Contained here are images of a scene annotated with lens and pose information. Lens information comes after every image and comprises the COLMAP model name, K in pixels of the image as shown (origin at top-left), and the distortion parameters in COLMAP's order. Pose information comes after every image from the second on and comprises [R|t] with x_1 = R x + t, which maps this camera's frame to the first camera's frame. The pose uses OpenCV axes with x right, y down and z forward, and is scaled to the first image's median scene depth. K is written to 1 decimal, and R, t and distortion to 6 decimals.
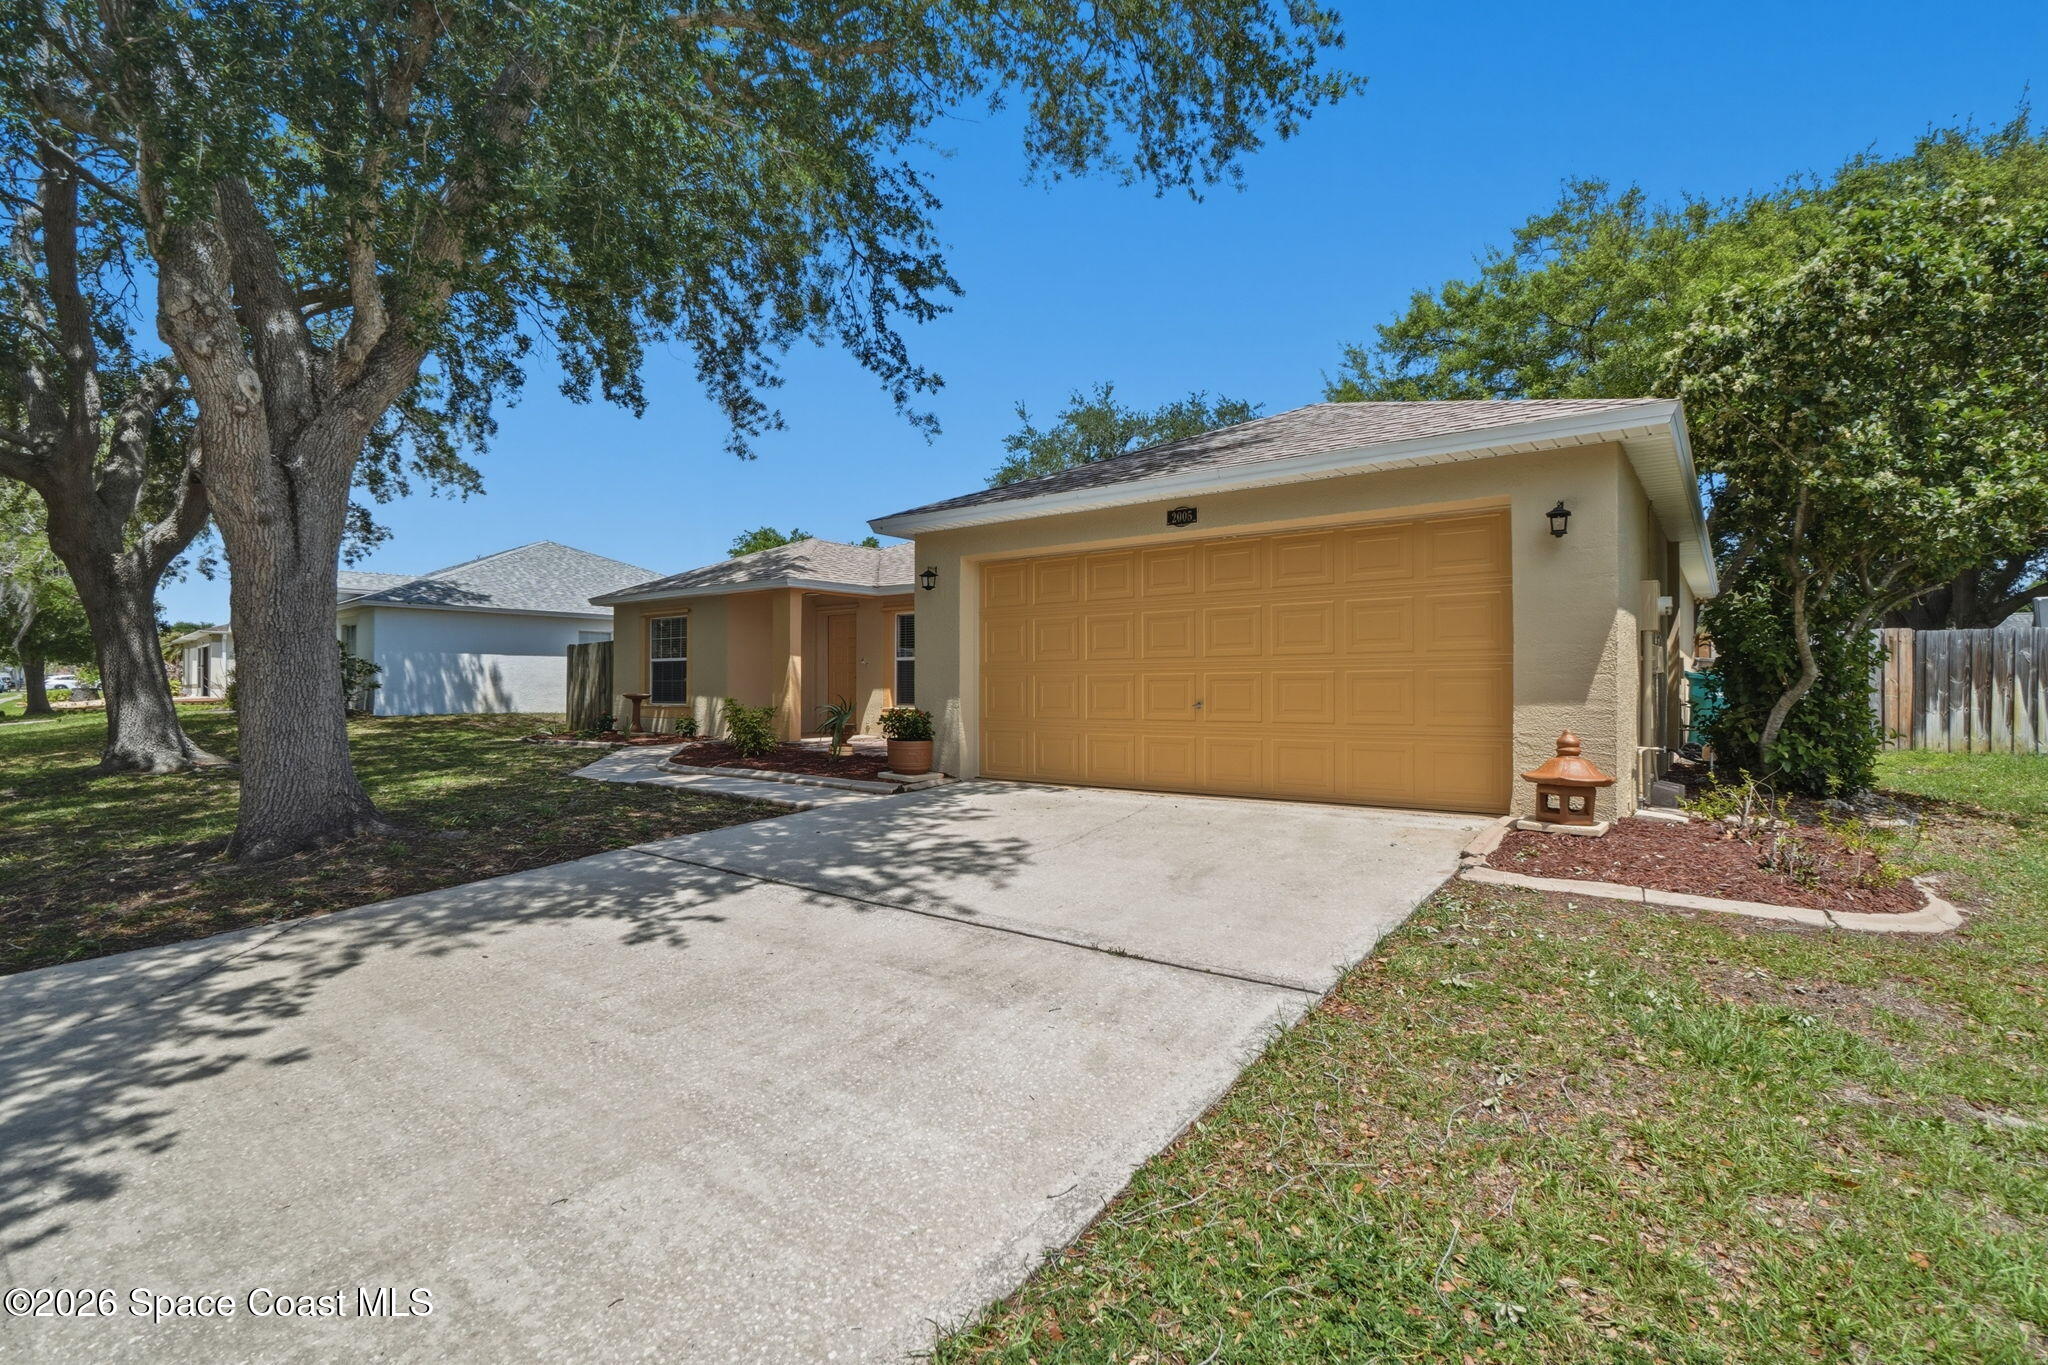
lens RADIAL K [[915.0, 0, 1024.2], [0, 915.0, 667.6], [0, 0, 1]] dist [-0.058664, 0.018894]
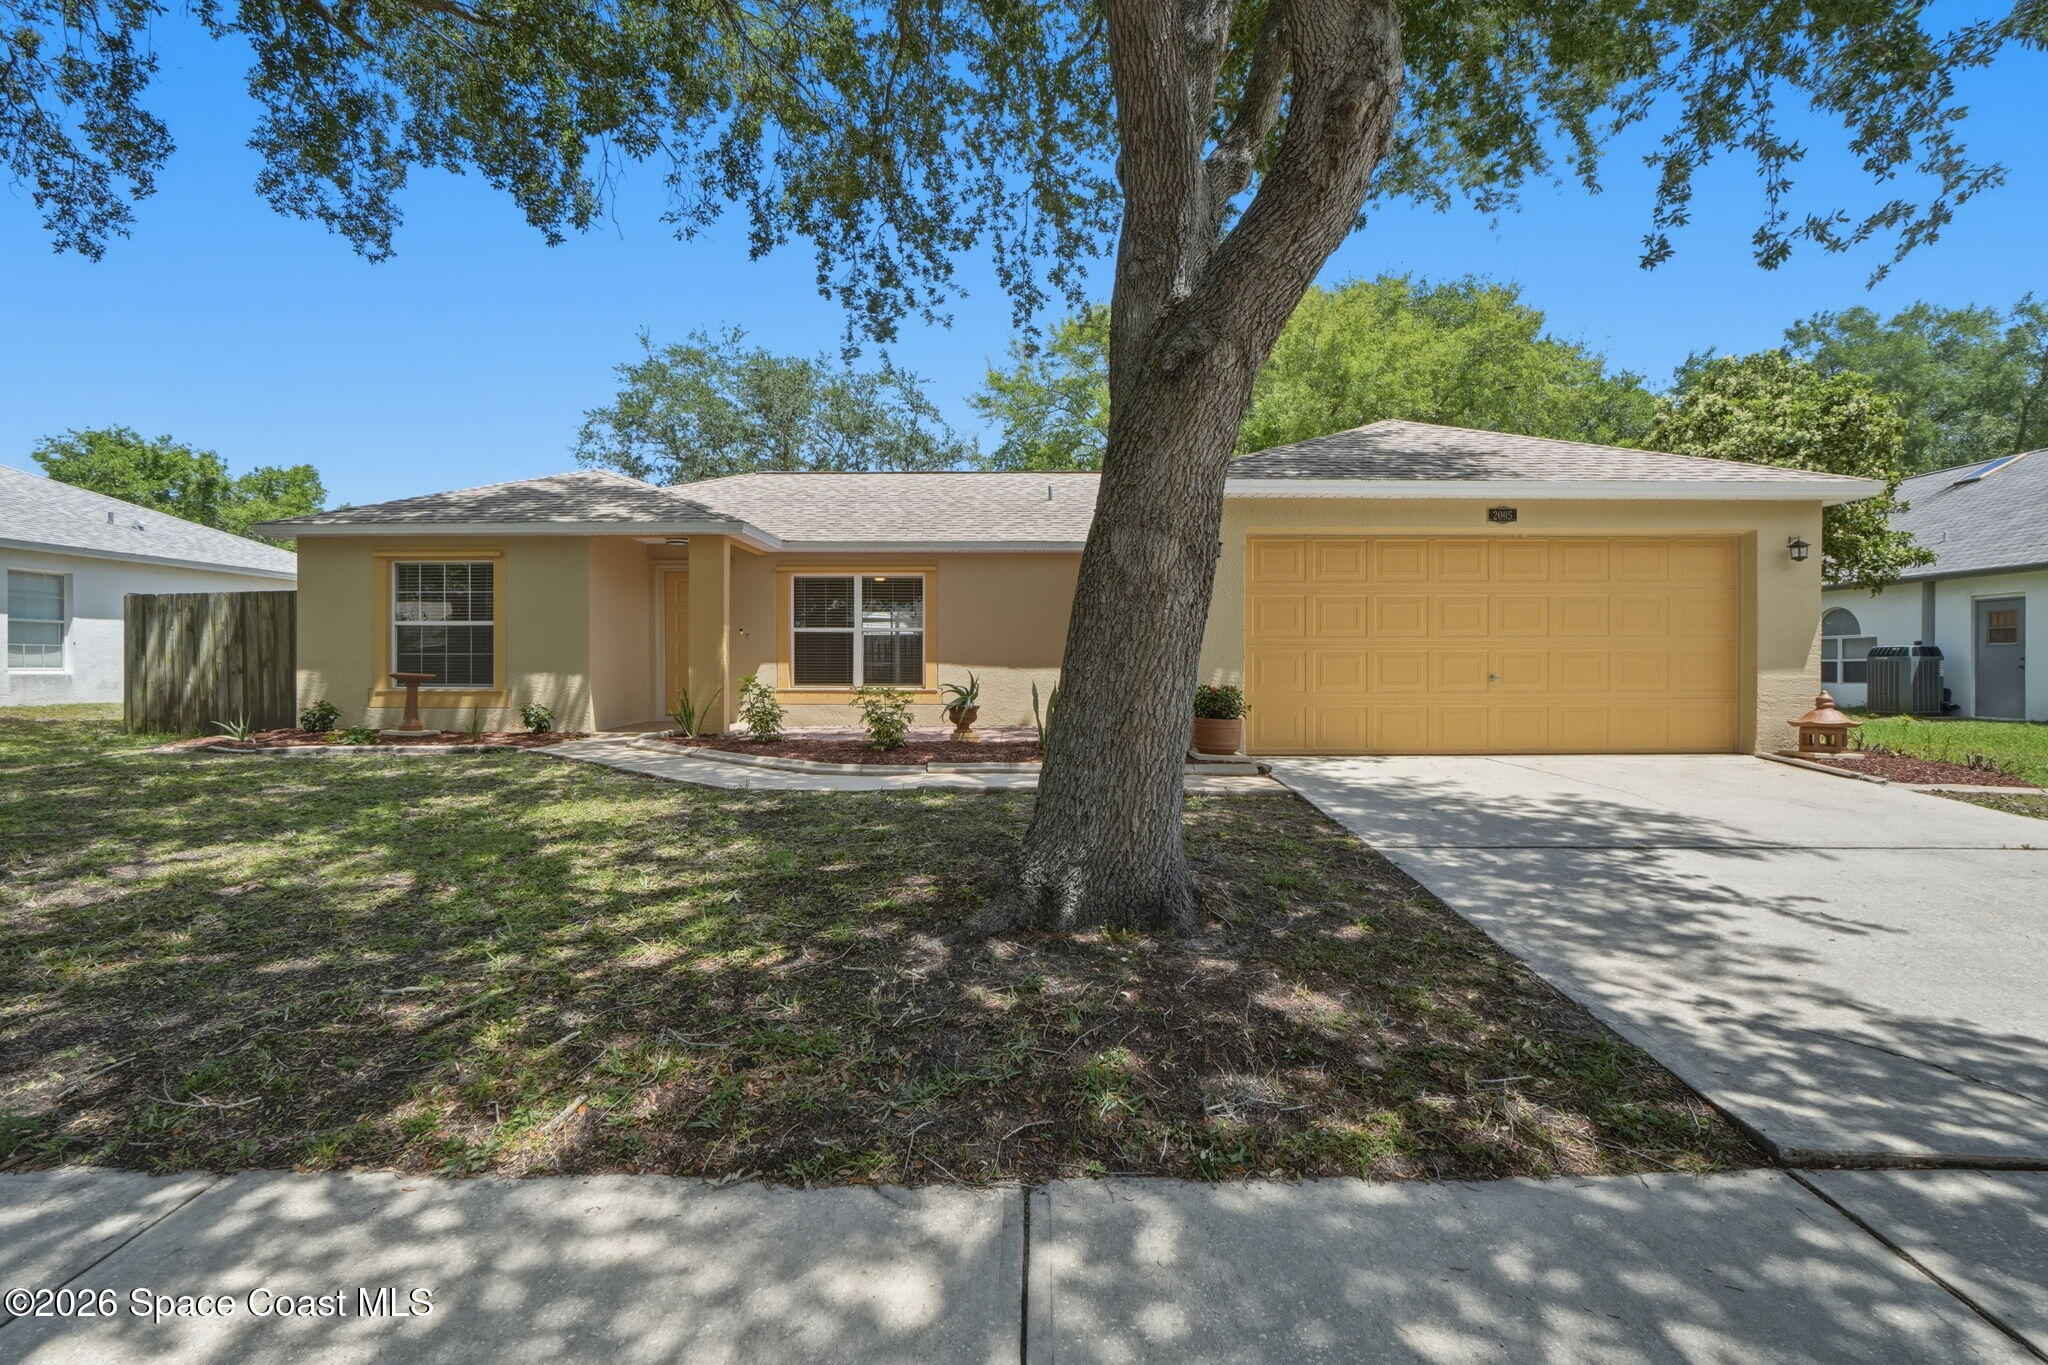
lens RADIAL K [[915.0, 0, 1024.2], [0, 915.0, 667.6], [0, 0, 1]] dist [-0.058664, 0.018894]
pose [[0.812933, -0.009989, 0.582271, -1.234444], [-0.010134, 0.999459, 0.031294, -0.003225], [-0.582269, -0.031341, 0.812392, 0.531464]]
